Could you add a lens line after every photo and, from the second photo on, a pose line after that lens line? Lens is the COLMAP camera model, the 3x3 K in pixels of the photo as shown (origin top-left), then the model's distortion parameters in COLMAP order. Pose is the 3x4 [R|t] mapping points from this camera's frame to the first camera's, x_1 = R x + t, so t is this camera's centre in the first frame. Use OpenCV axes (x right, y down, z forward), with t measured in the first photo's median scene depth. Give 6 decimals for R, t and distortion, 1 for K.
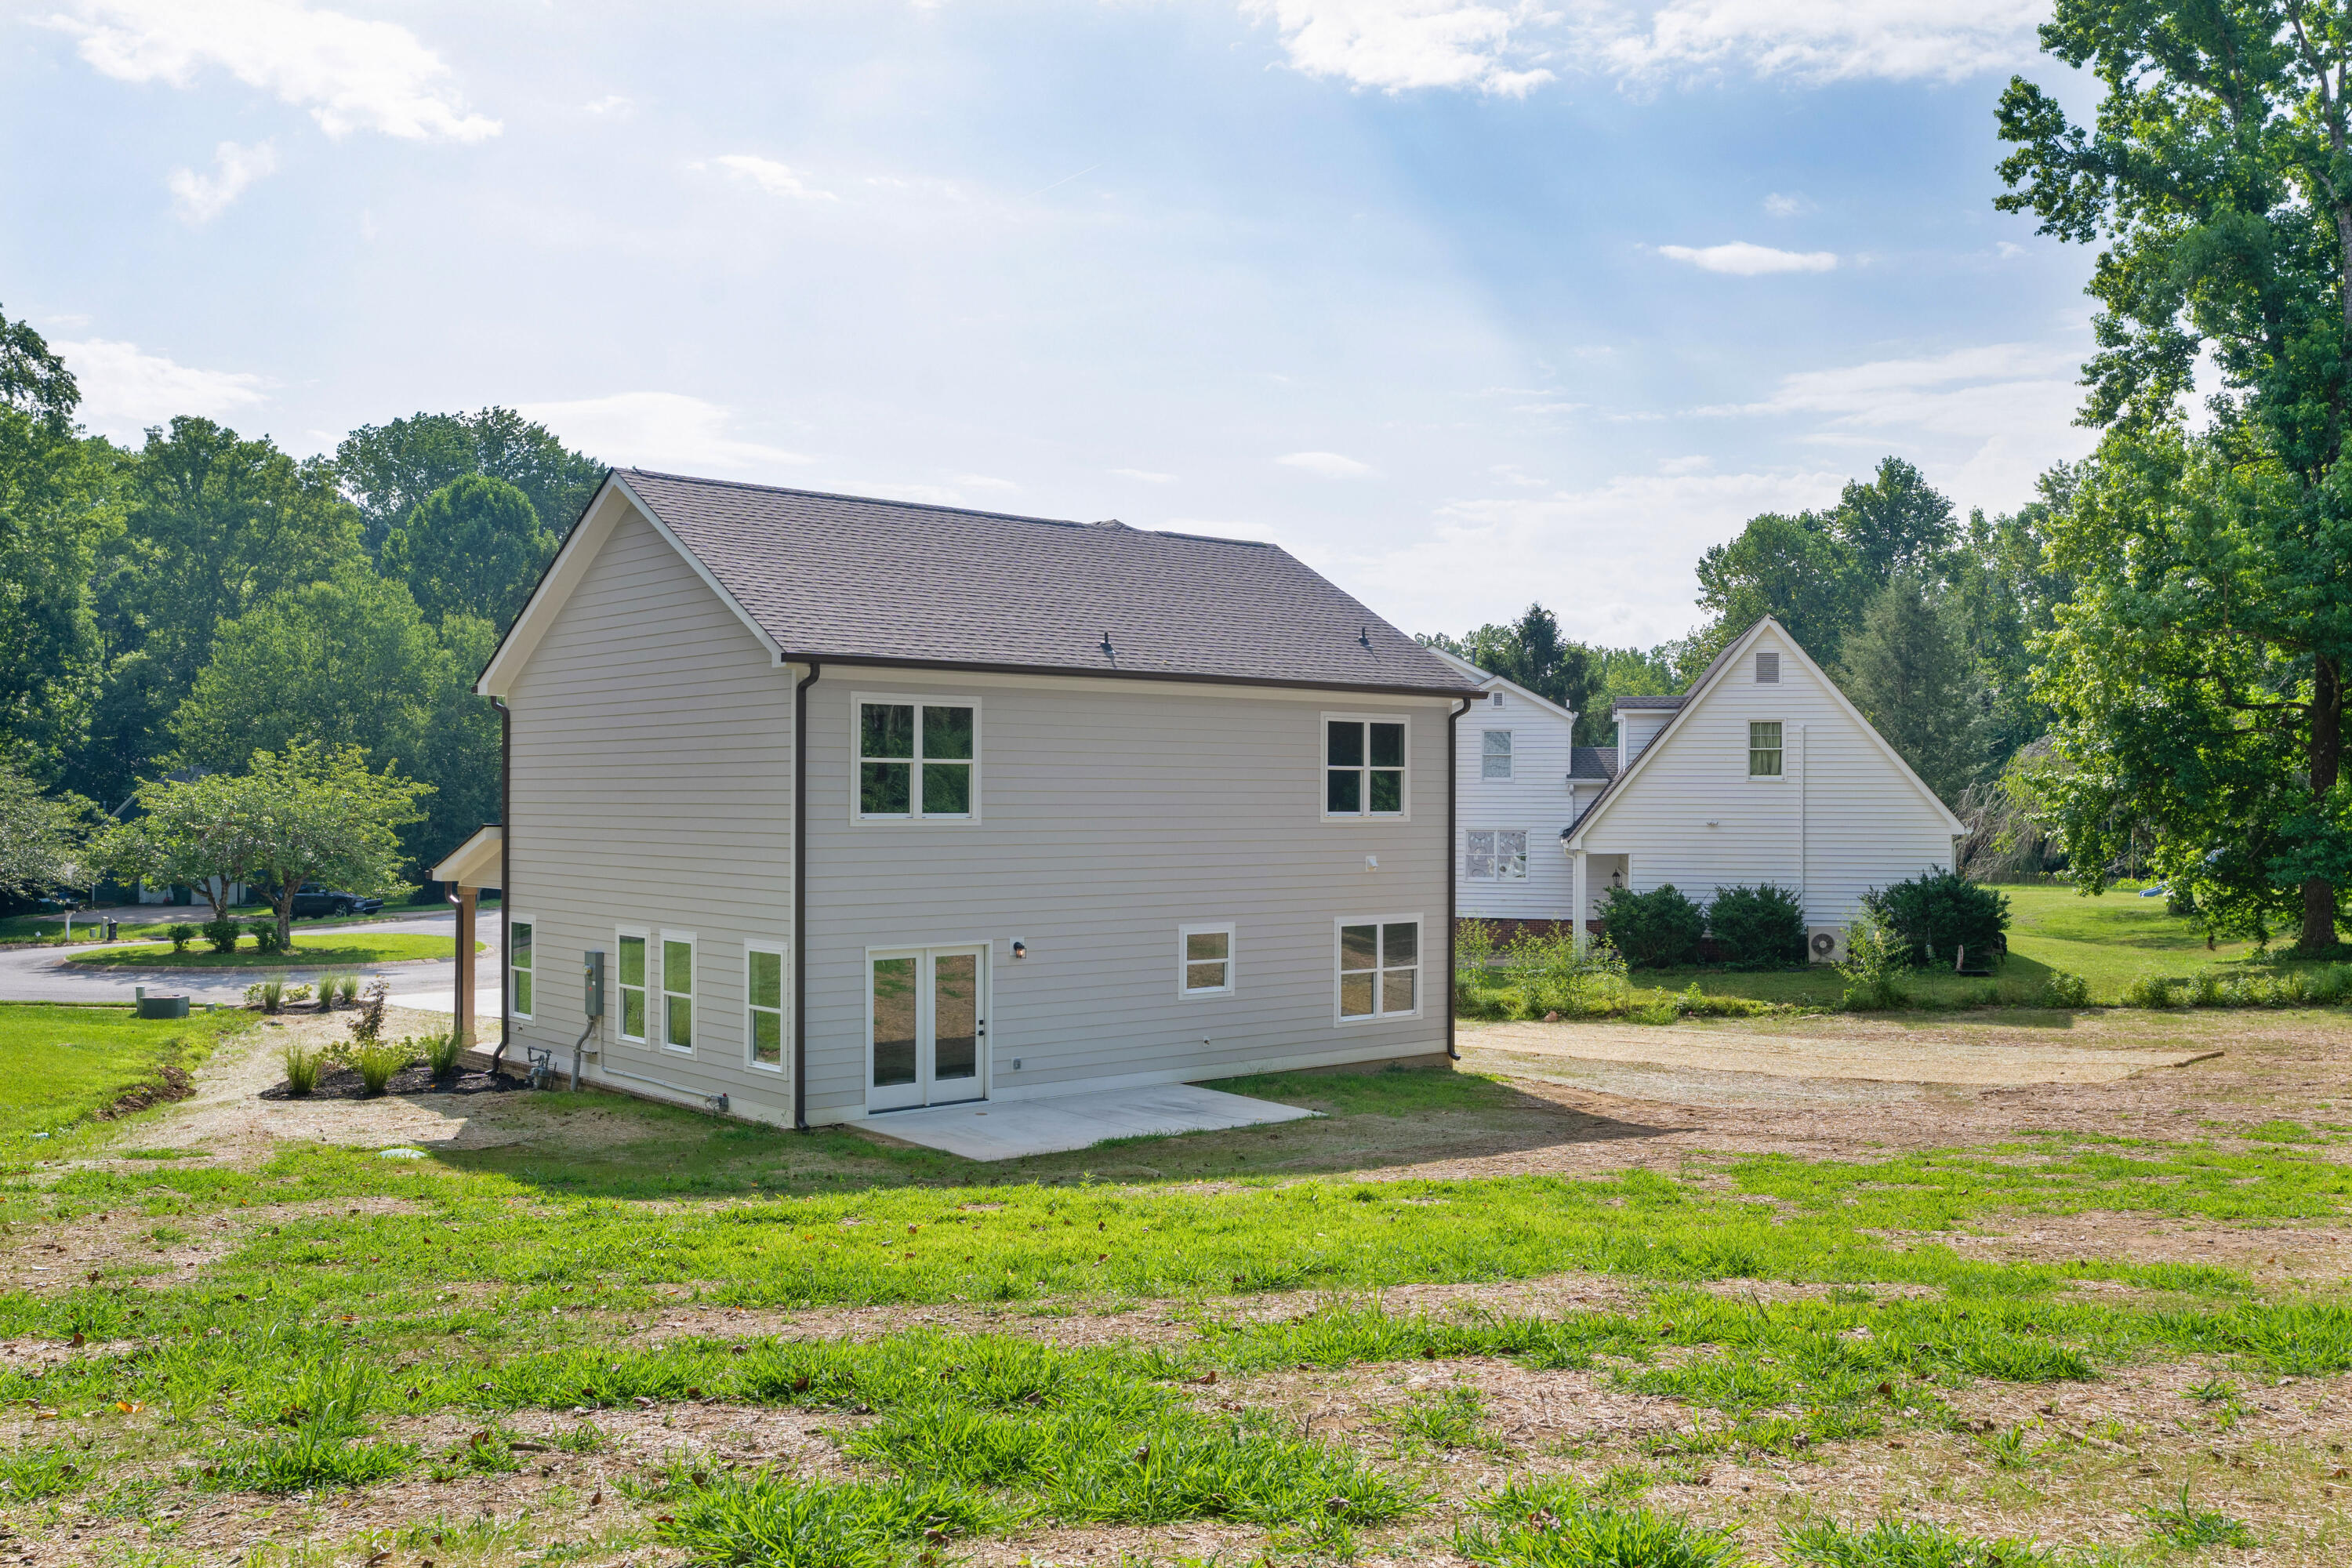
lens RADIAL K [[2055.2, 0, 1172.6], [0, 2055.2, 783.4], [0, 0, 1]] dist [0.009247, 0.002039]
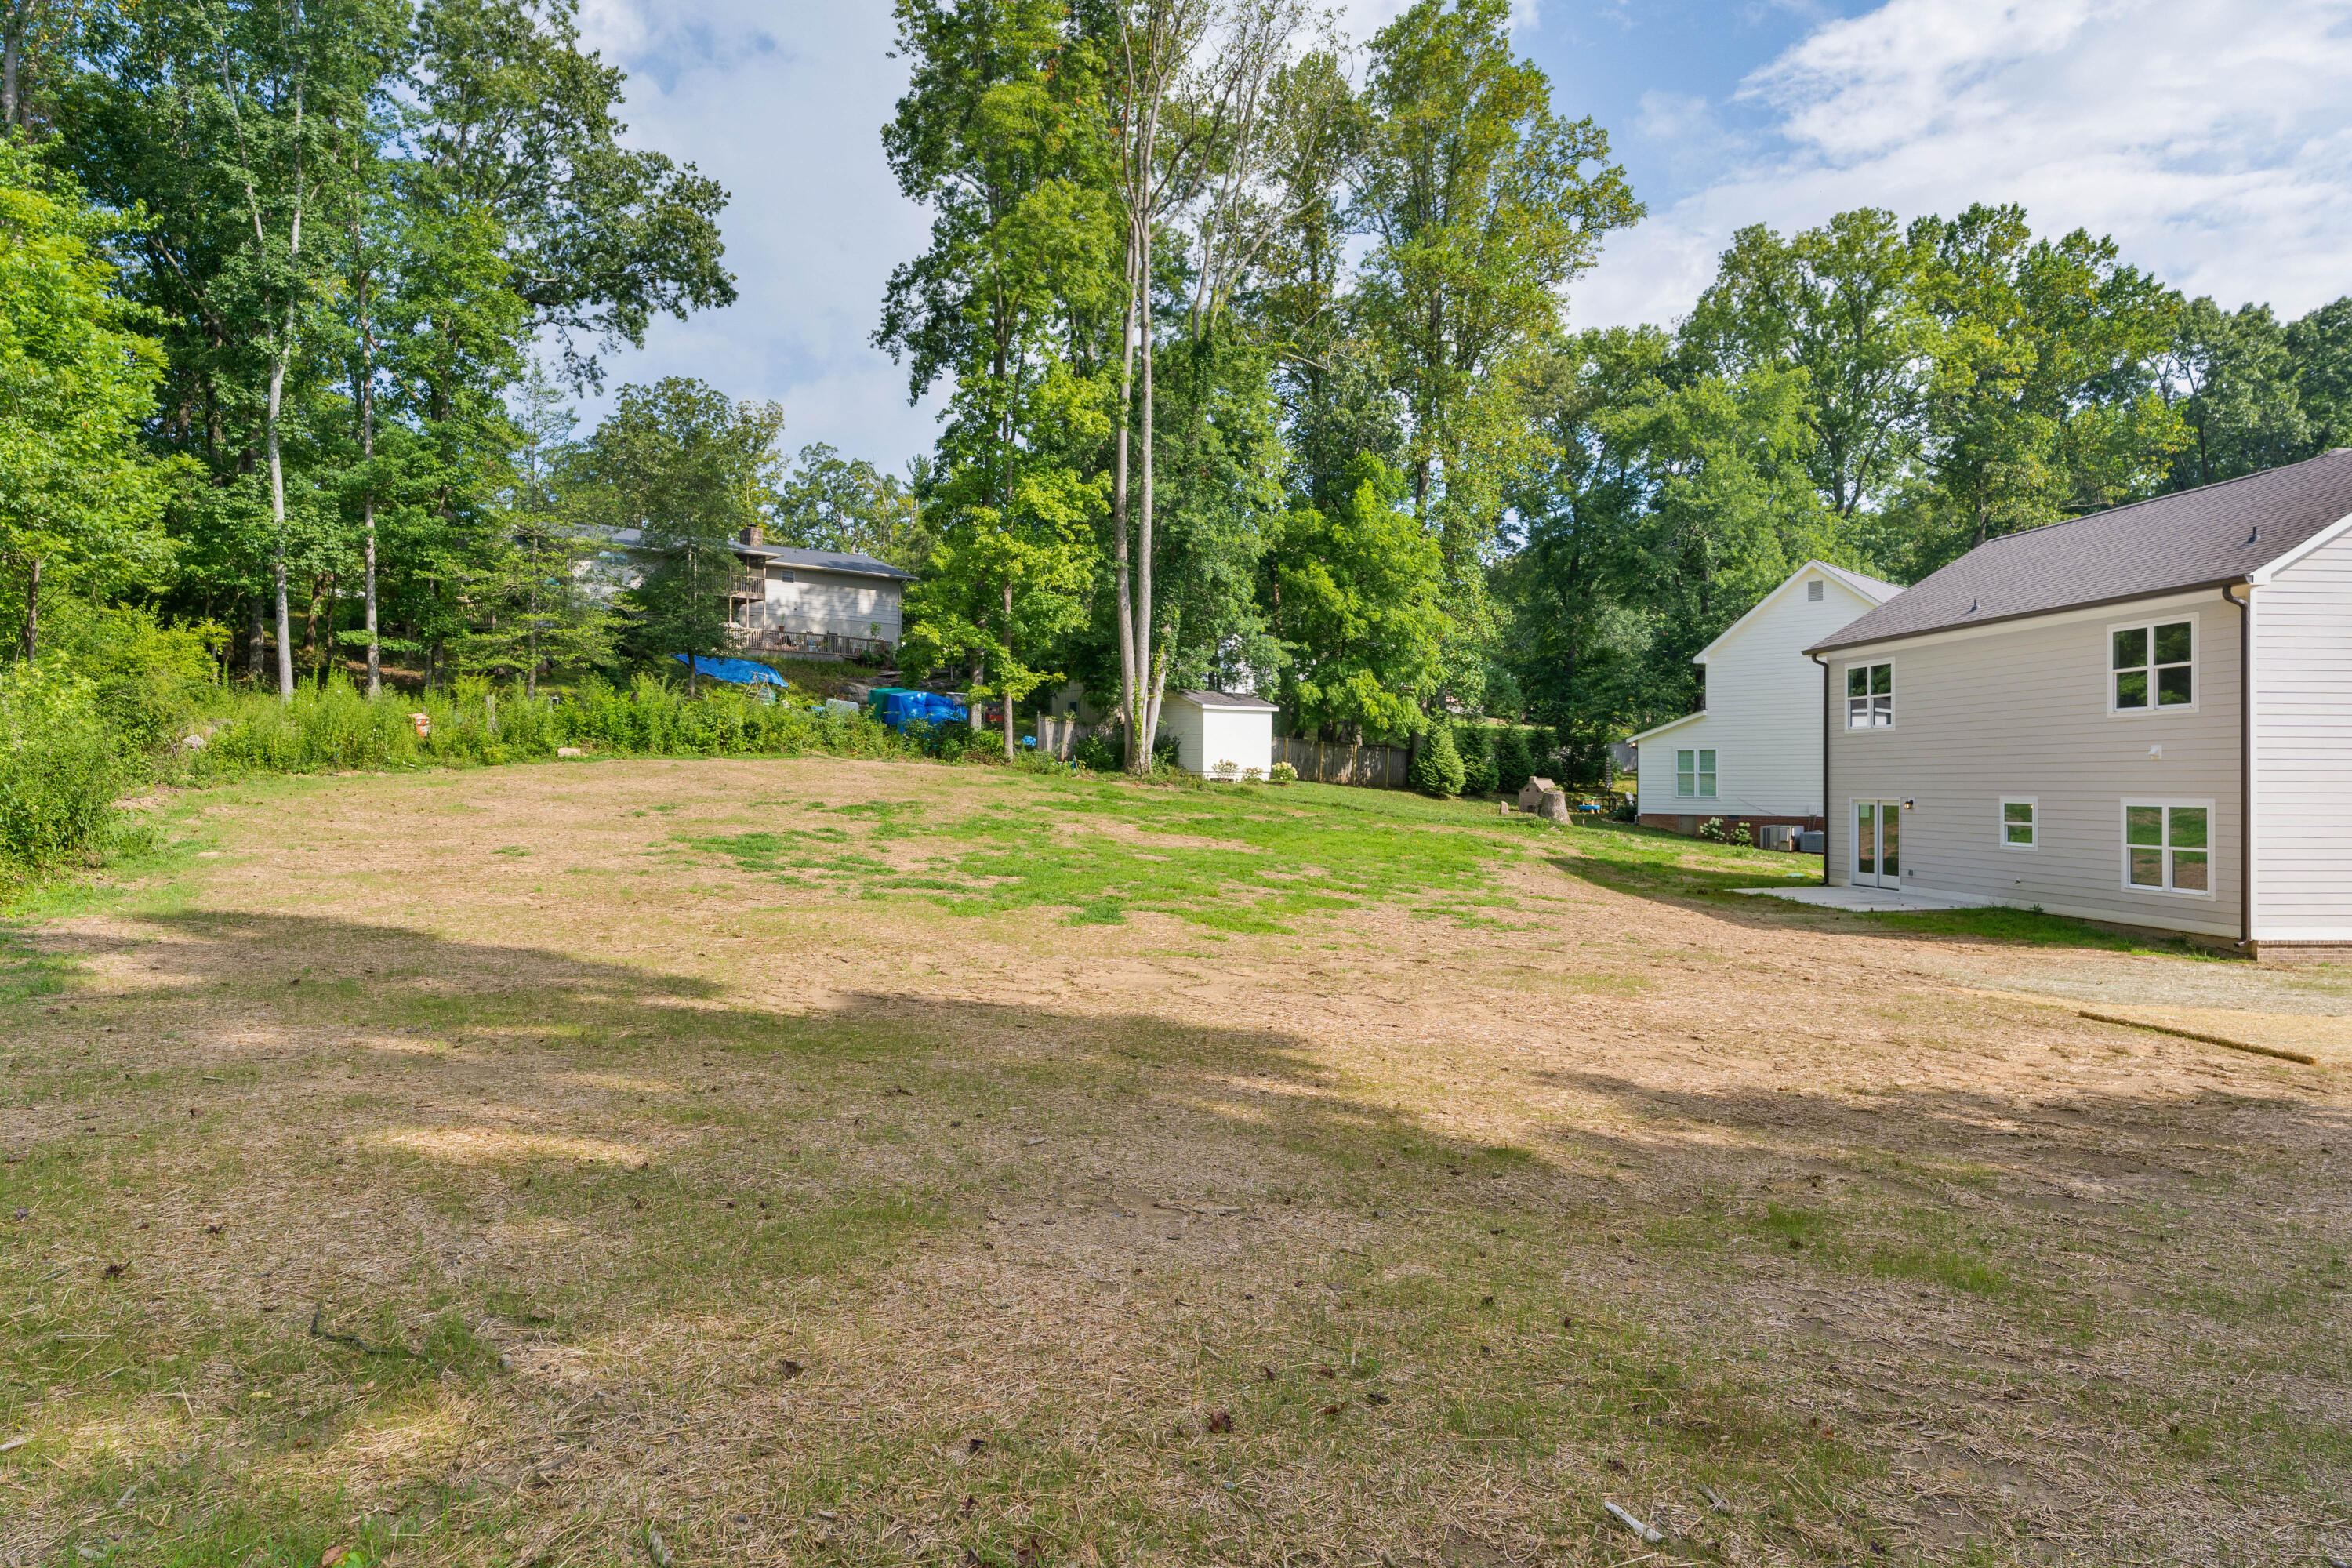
lens RADIAL K [[1387.6, 0, 1158.0], [0, 1387.6, 780.0], [0, 0, 1]] dist [0.010418, -0.006344]
pose [[-0.591035, -0.005359, -0.806628, 1.041795], [0.002000, 0.999965, -0.008109, 0.060100], [0.806644, -0.006406, -0.591003, 1.022518]]
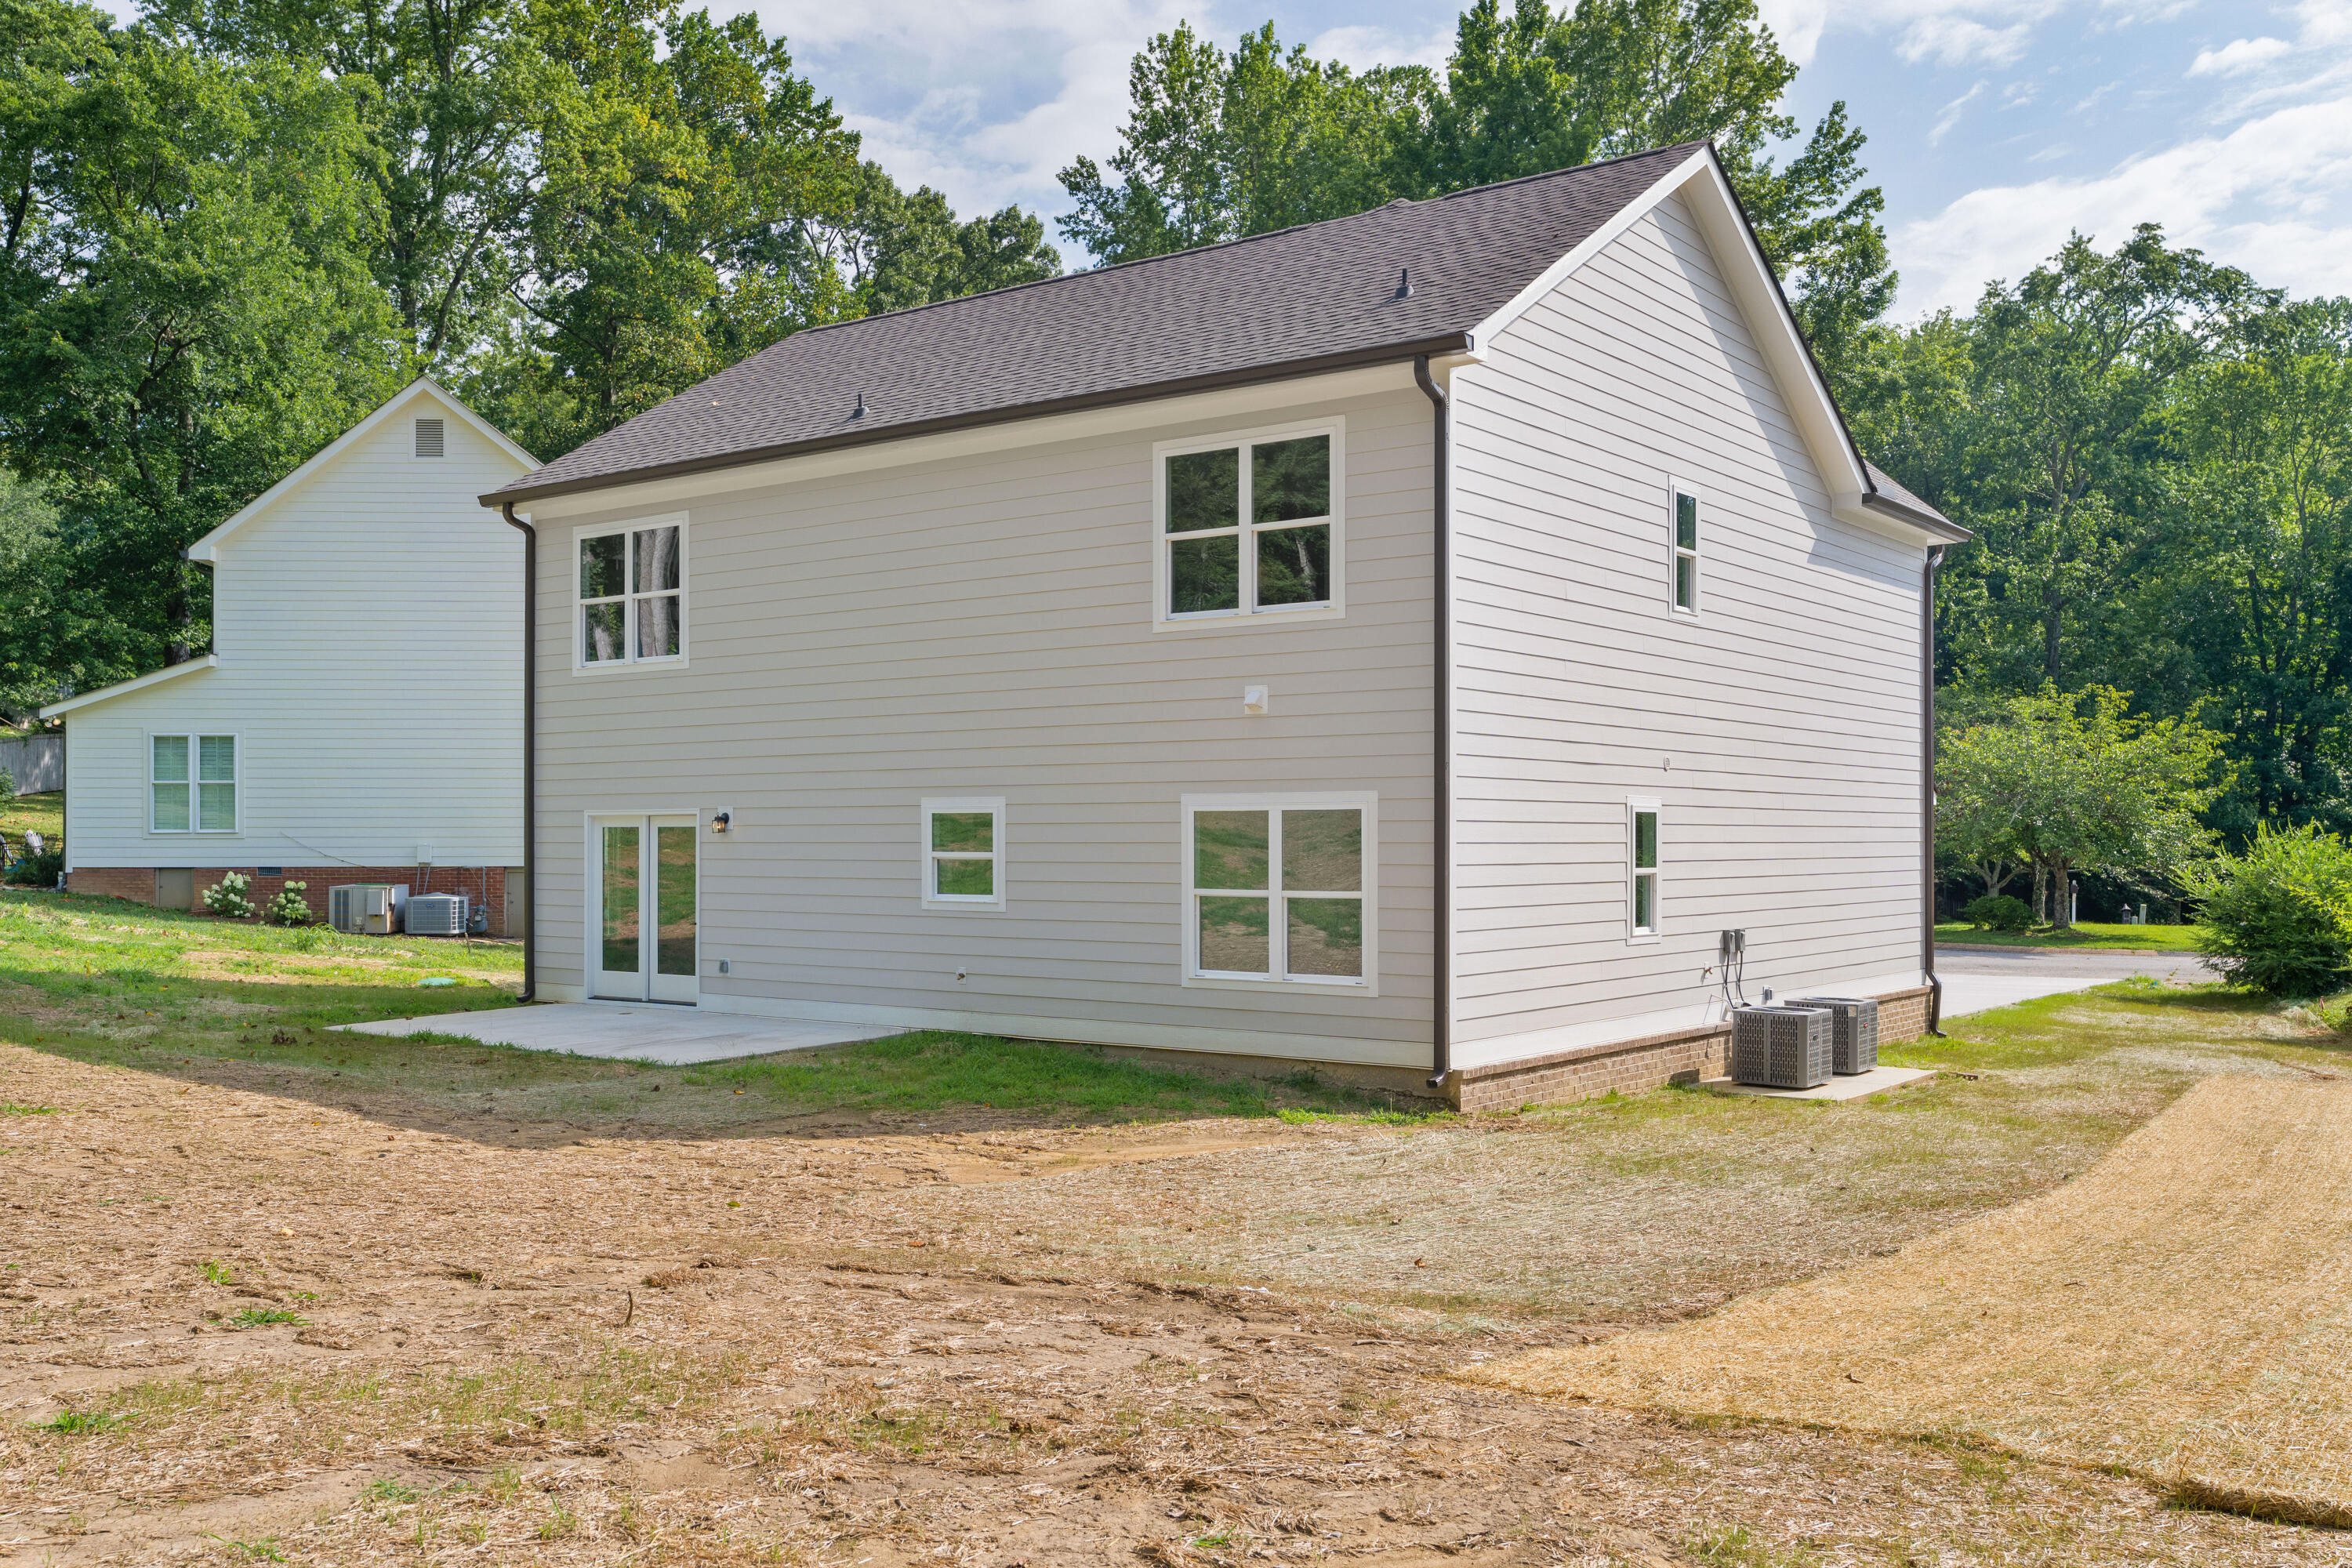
lens RADIAL K [[2055.2, 0, 1174.2], [0, 2055.2, 822.4], [0, 0, 1]] dist [0.009247, 0.002039]
pose [[0.210940, -0.010027, -0.977447, 0.639115], [0.007803, 0.999933, -0.008574, 0.077471], [0.977468, -0.005818, 0.211005, 0.872691]]
